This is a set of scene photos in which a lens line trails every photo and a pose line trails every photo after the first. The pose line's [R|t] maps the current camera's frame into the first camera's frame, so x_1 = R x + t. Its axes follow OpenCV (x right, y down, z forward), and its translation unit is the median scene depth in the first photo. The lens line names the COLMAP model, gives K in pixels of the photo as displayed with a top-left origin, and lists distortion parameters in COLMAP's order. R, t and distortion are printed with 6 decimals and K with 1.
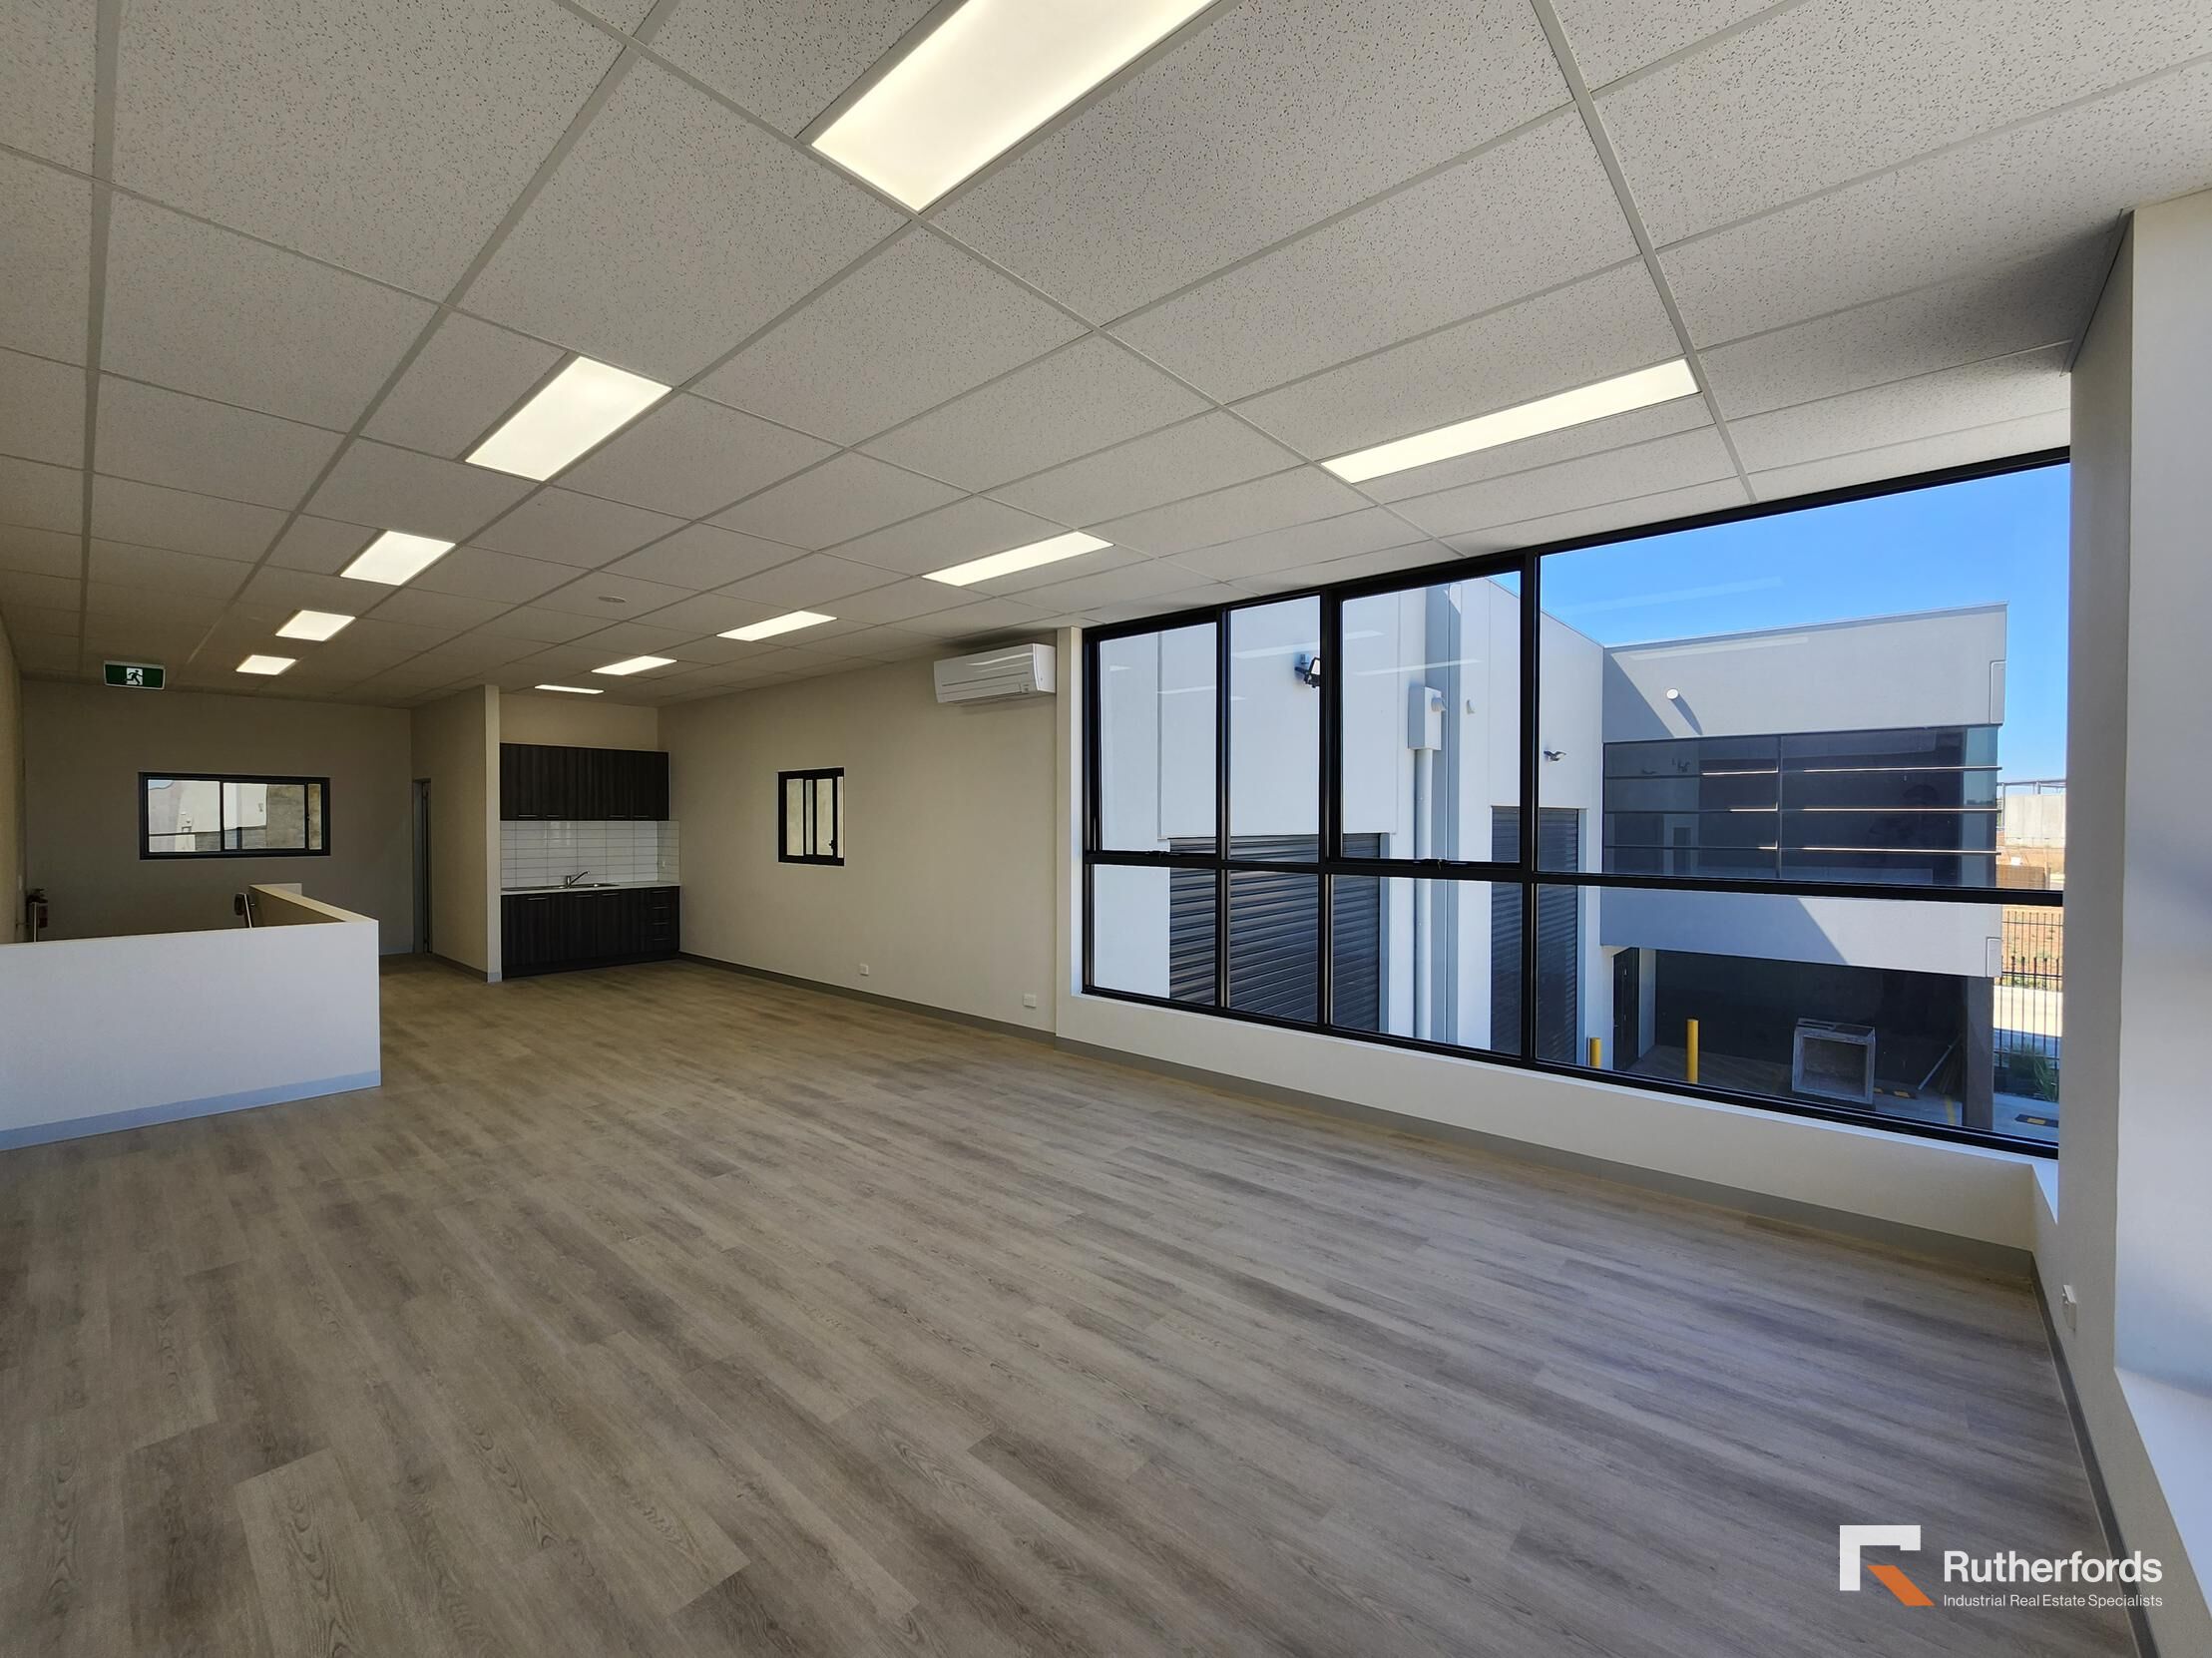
lens RADIAL K [[901.8, 0, 1100.4], [0, 901.8, 831.0], [0, 0, 1]] dist [-0.006107, 0.001267]
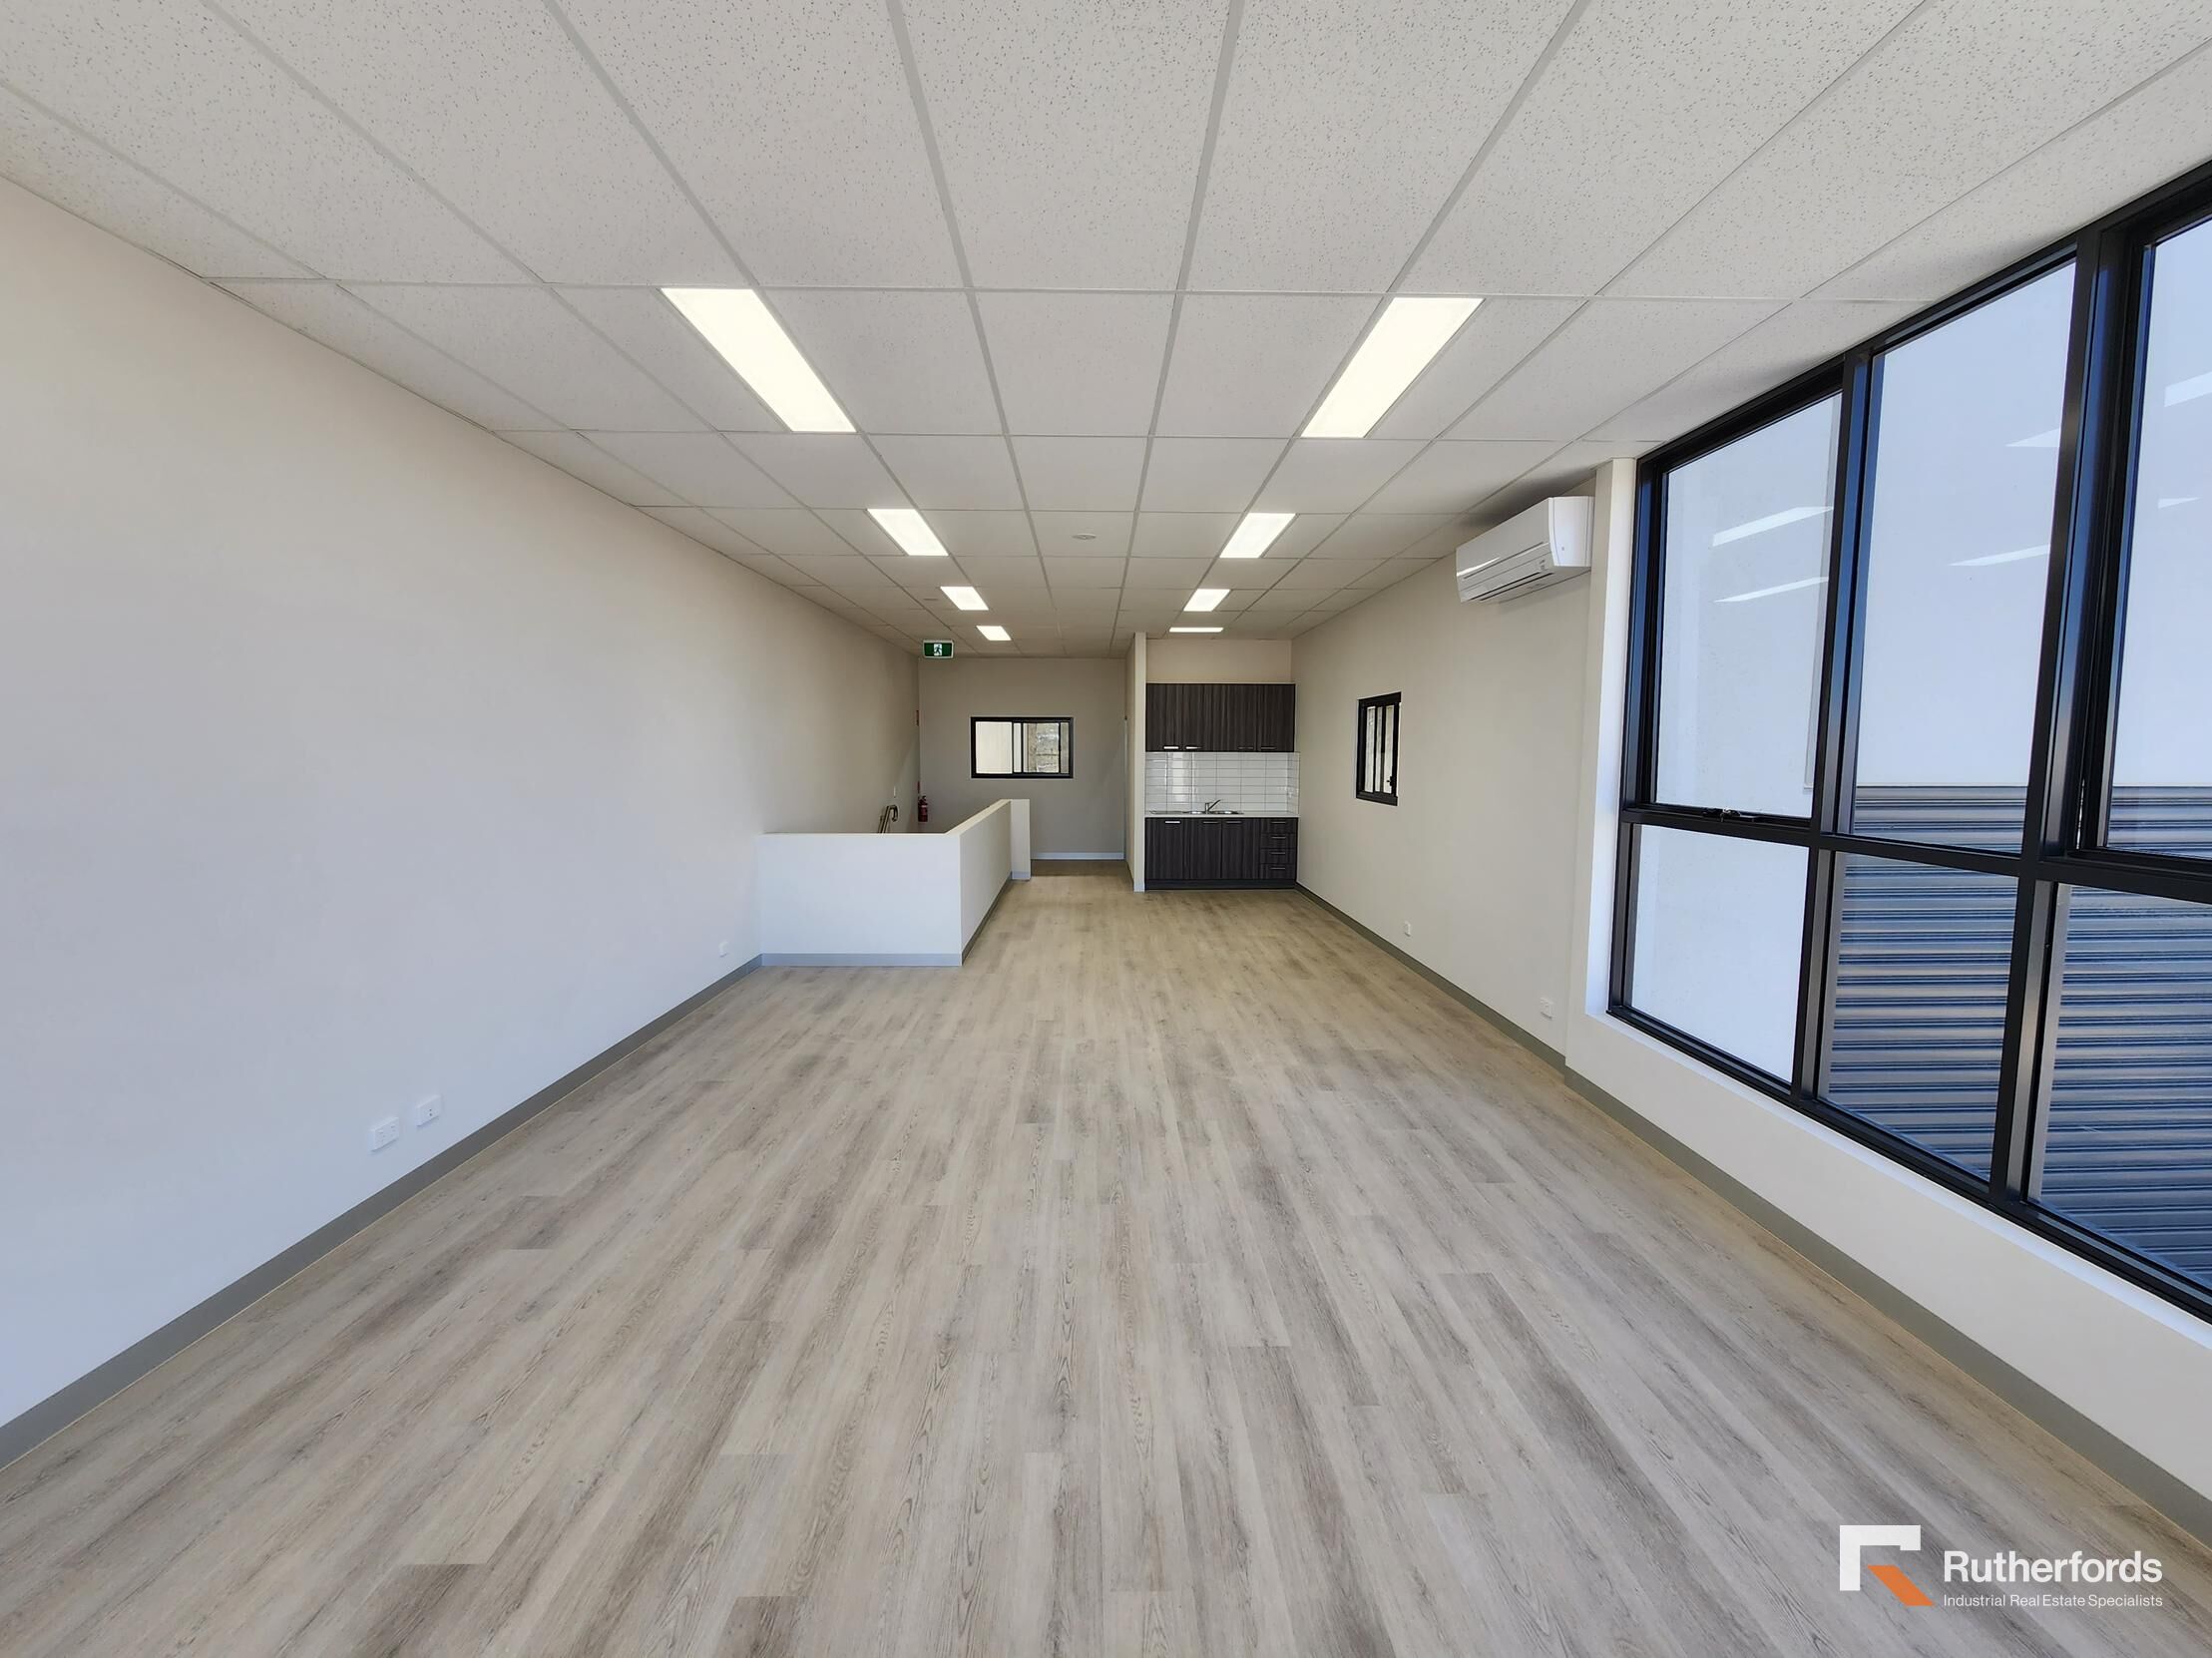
lens RADIAL K [[901.8, 0, 1110.1], [0, 901.8, 821.1], [0, 0, 1]] dist [-0.006107, 0.001267]
pose [[0.675144, 0.059383, -0.735292, 0.287875], [-0.010523, 0.997429, 0.070891, -0.009234], [0.737611, -0.040124, 0.674033, 0.373166]]
